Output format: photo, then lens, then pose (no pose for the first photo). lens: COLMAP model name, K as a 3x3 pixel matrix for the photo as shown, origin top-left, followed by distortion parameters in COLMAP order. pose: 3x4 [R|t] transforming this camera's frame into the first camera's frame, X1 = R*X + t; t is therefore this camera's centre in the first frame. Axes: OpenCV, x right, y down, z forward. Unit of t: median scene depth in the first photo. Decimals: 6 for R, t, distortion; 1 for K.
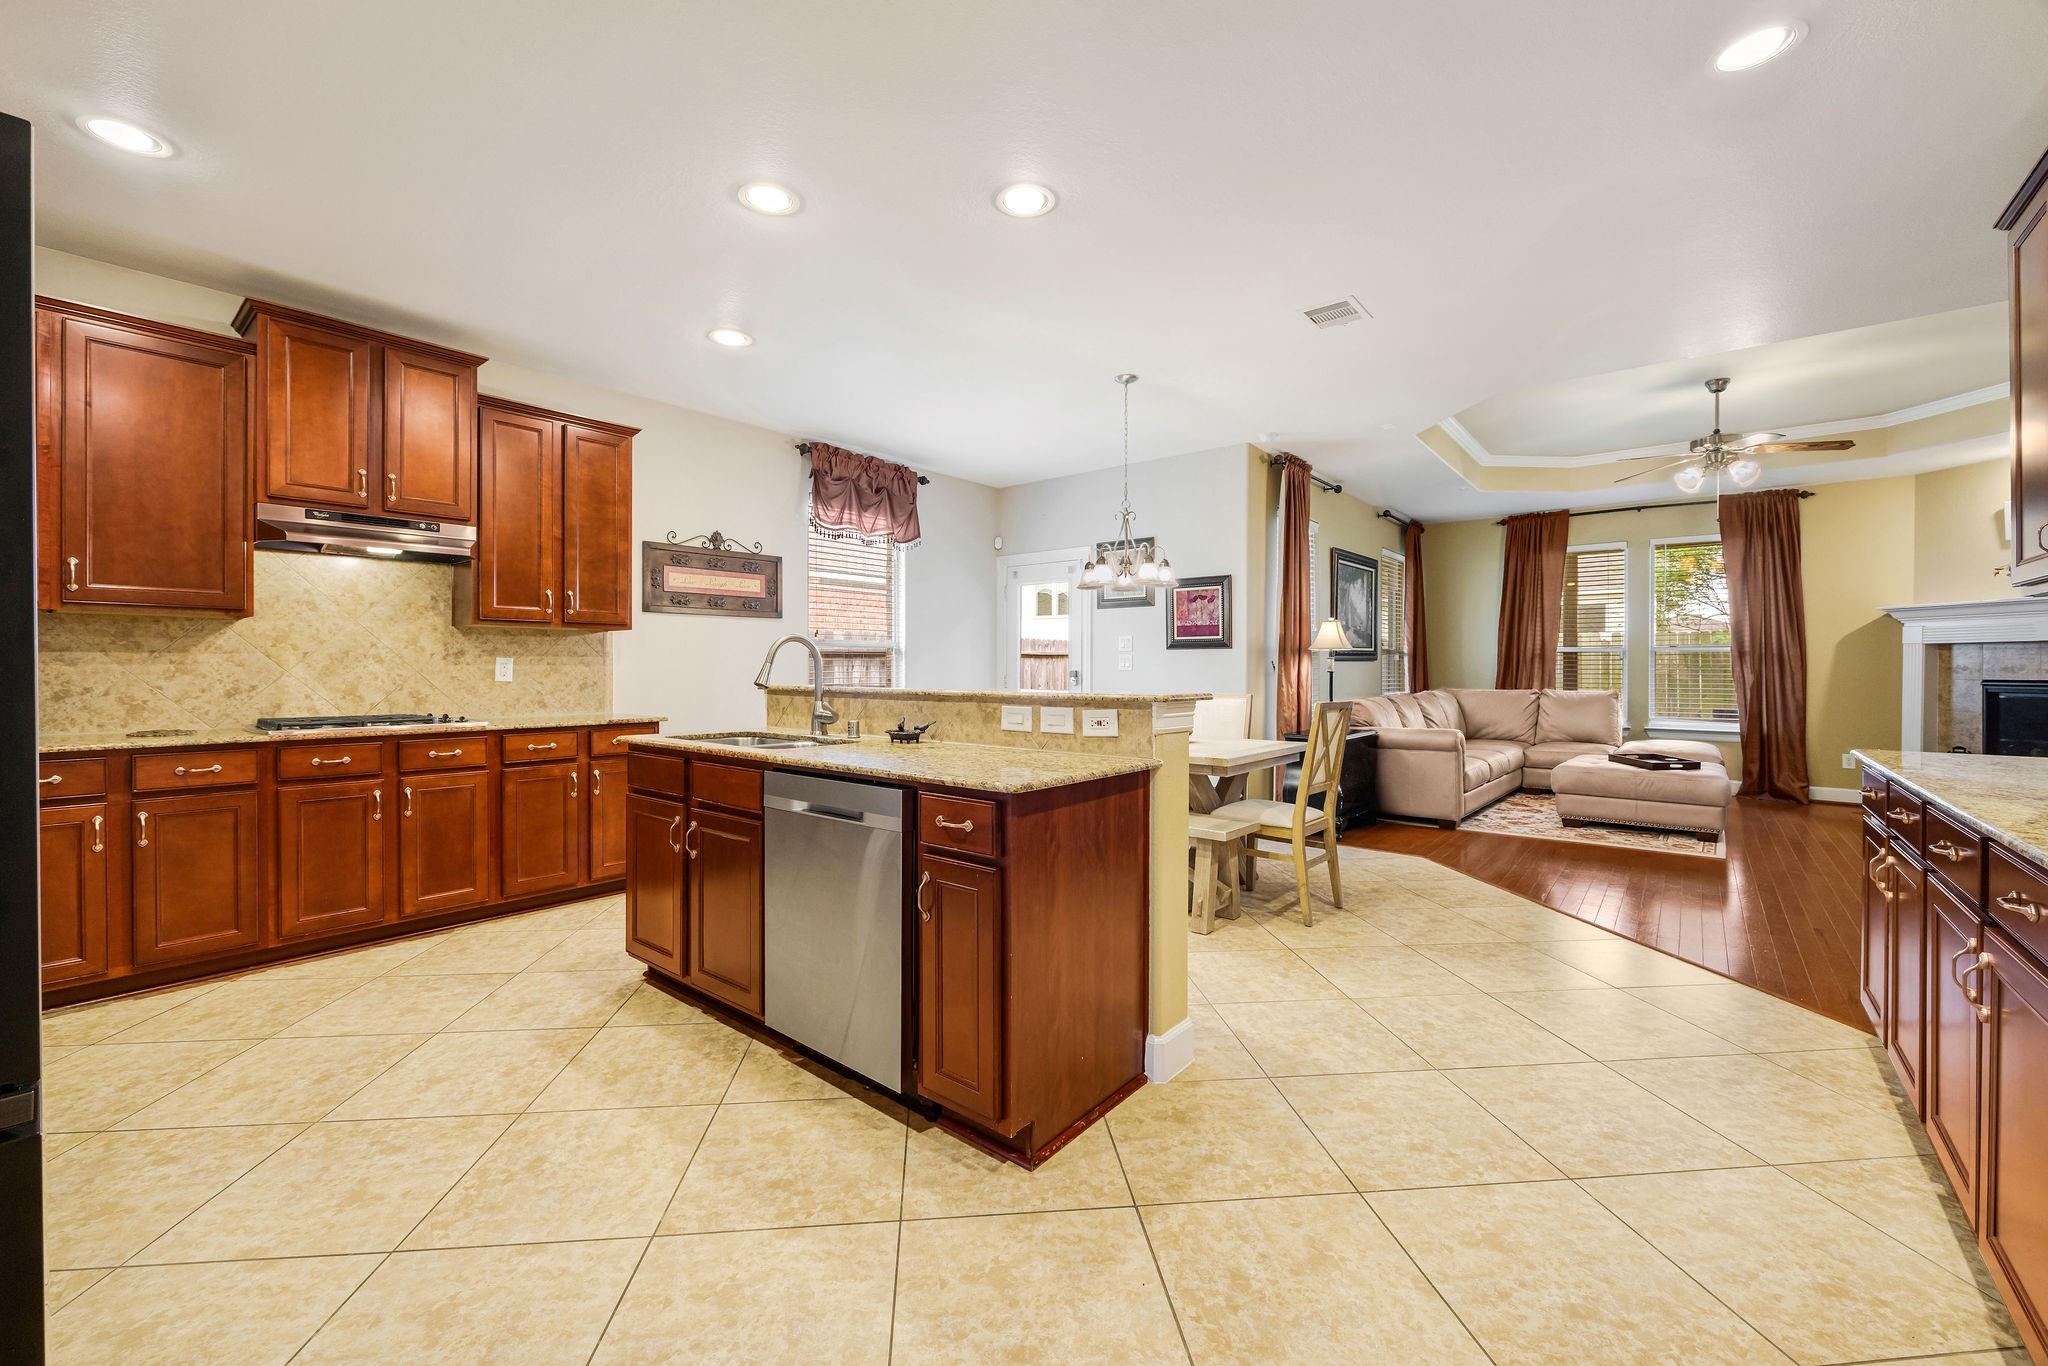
lens RADIAL K [[822.0, 0, 1012.5], [0, 822.0, 671.0], [0, 0, 1]] dist [-0.000821, -0.000167]
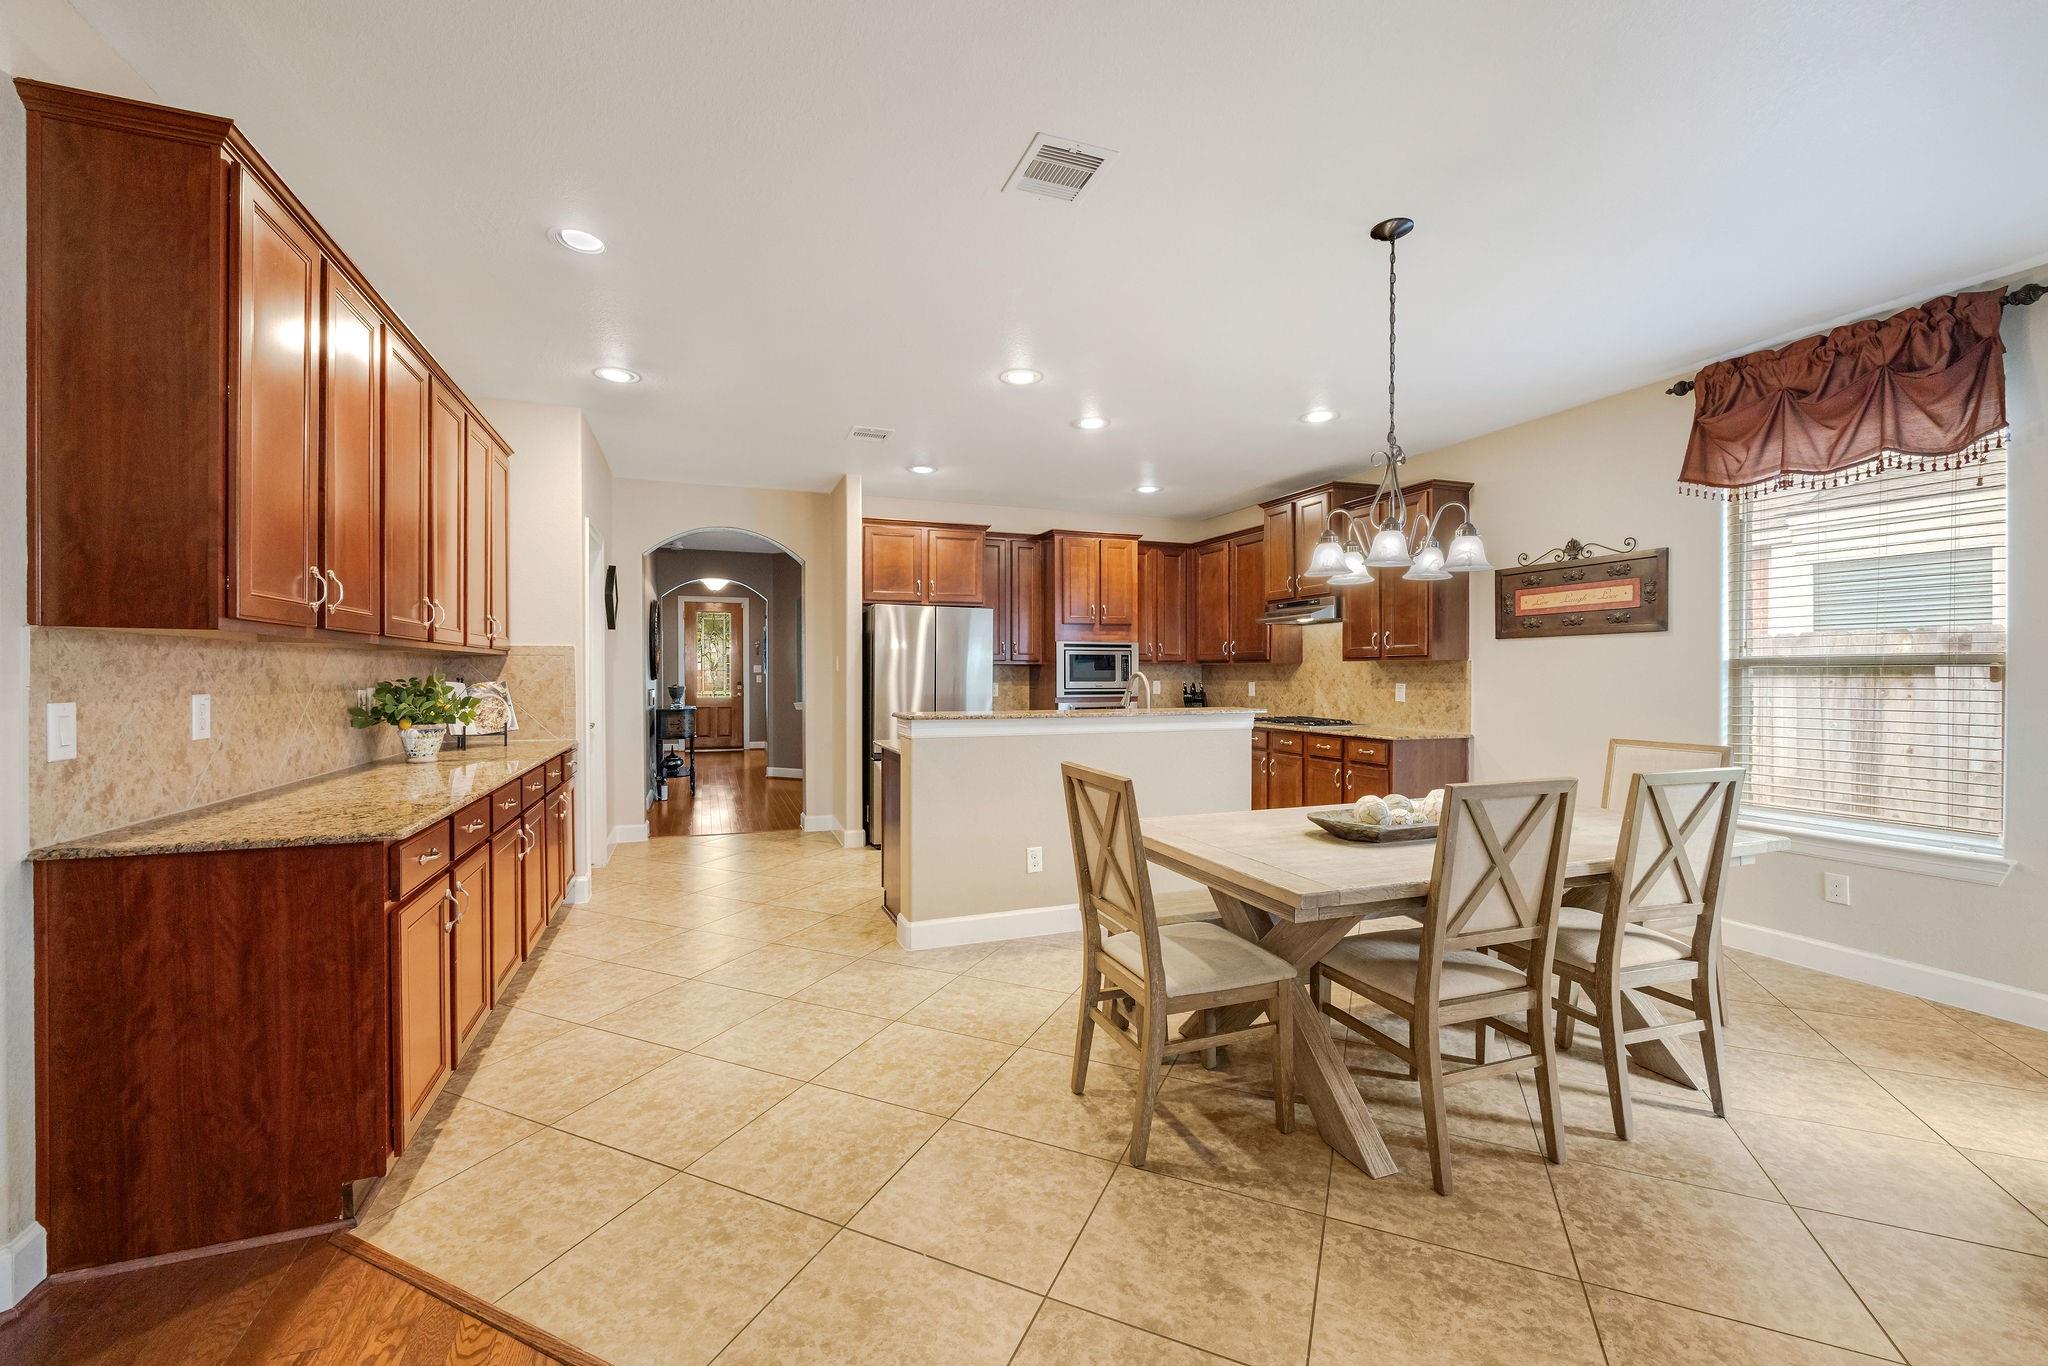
lens RADIAL K [[790.7, 0, 997.9], [0, 790.7, 673.4], [0, 0, 1]] dist [-0.001093, -0.000059]
pose [[-0.495504, -0.002836, -0.868601, 0.636034], [-0.006102, 0.999981, 0.000216, -0.022982], [0.868584, 0.005407, -0.495513, 0.837870]]
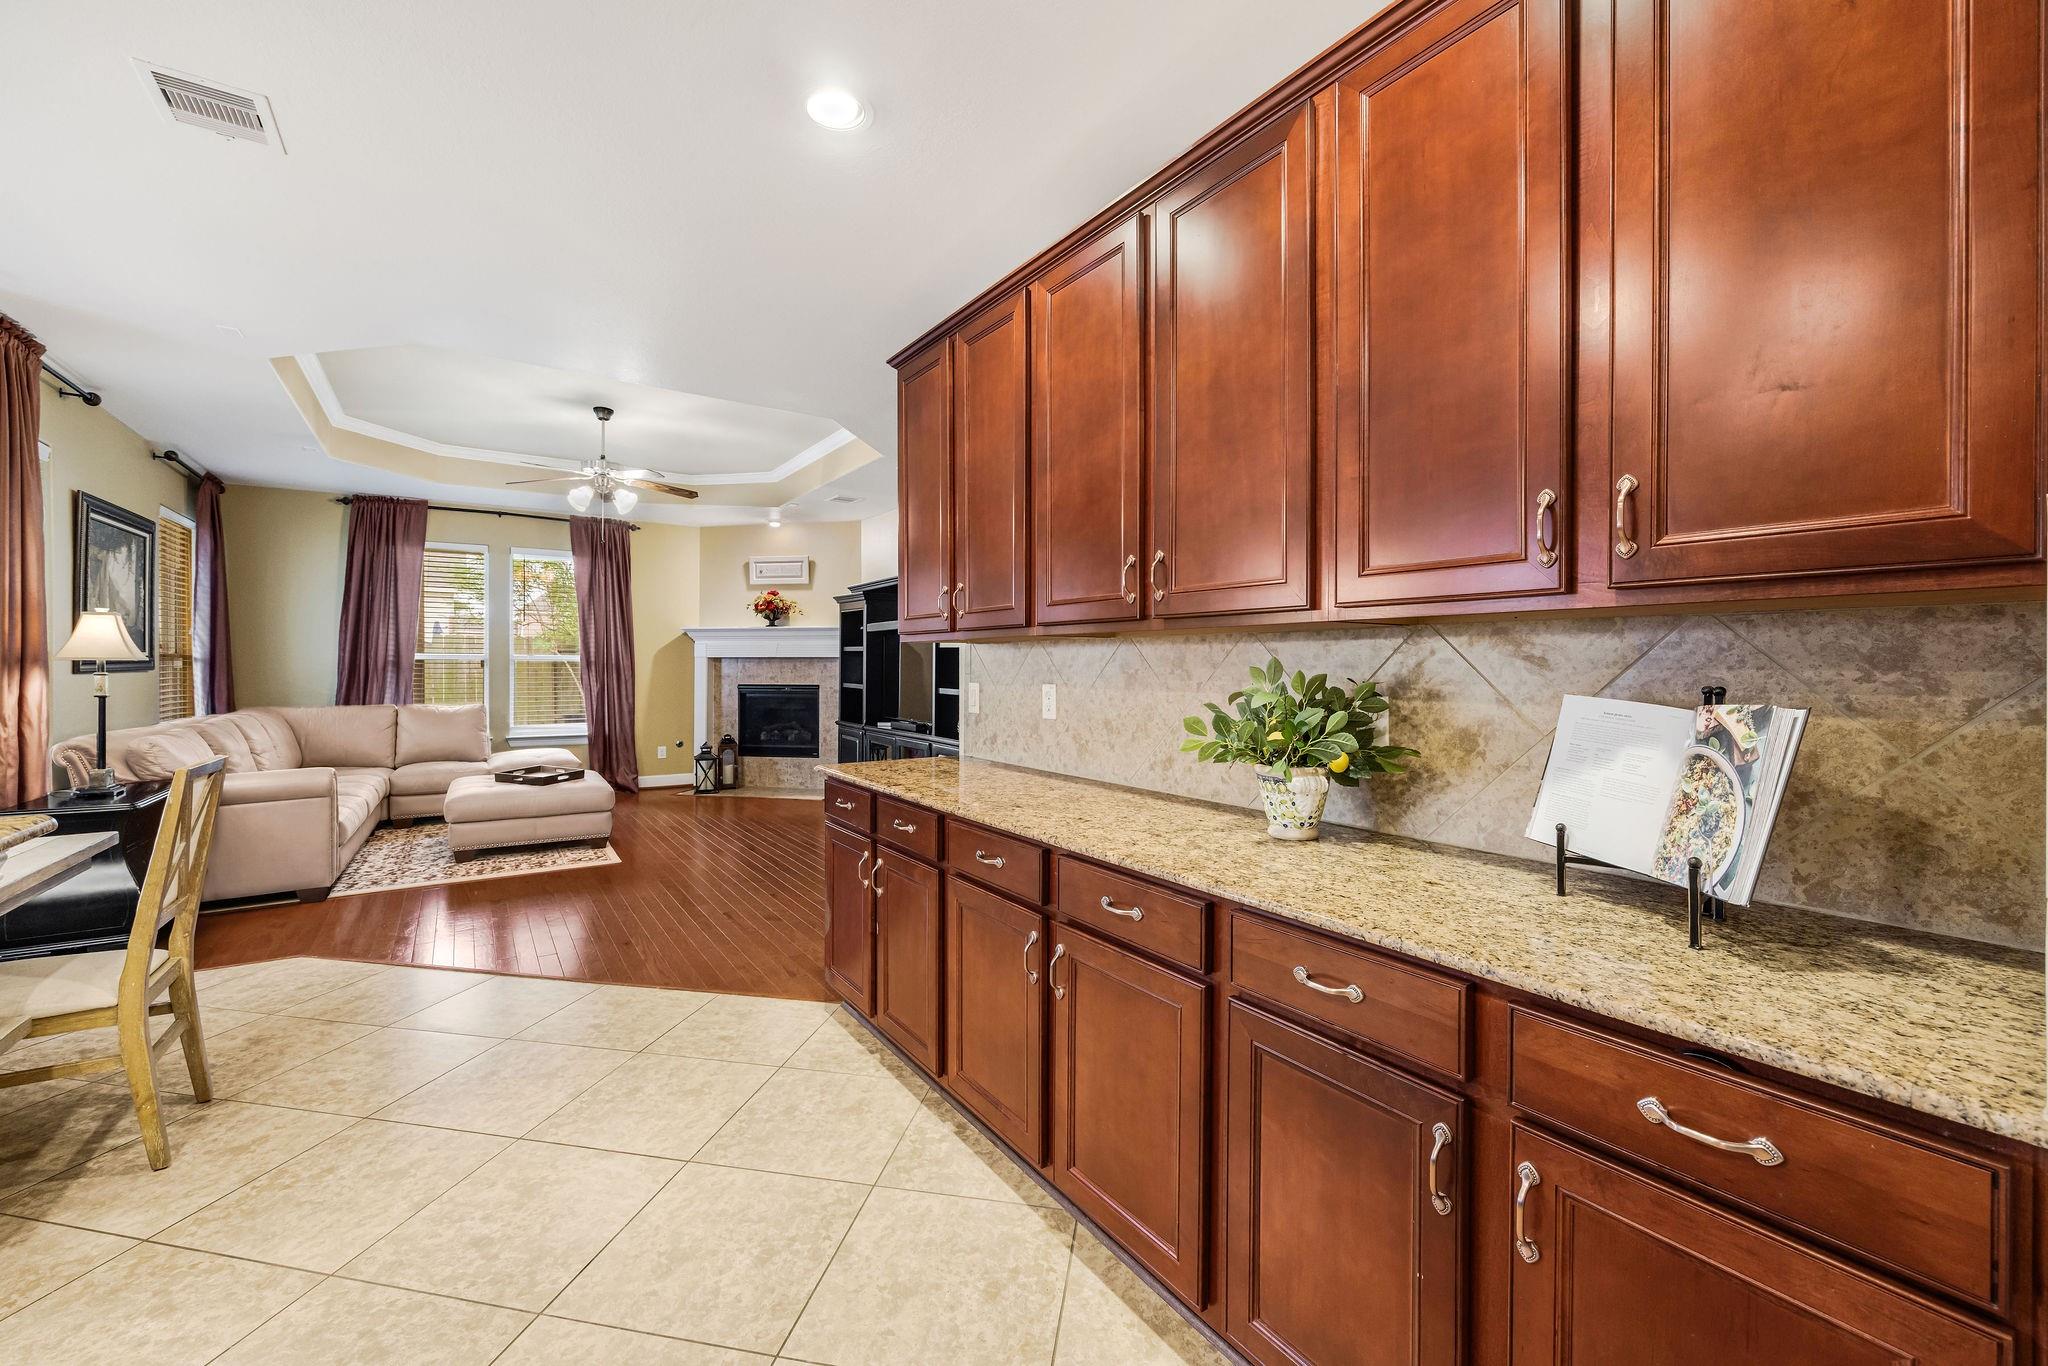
lens RADIAL K [[822.0, 0, 1012.5], [0, 822.0, 671.0], [0, 0, 1]] dist [-0.000821, -0.000167]
pose [[0.277945, -0.008489, 0.960560, -0.010681], [0.002198, 0.999964, 0.008201, -0.022740], [-0.960595, -0.000169, 0.277954, 0.186709]]
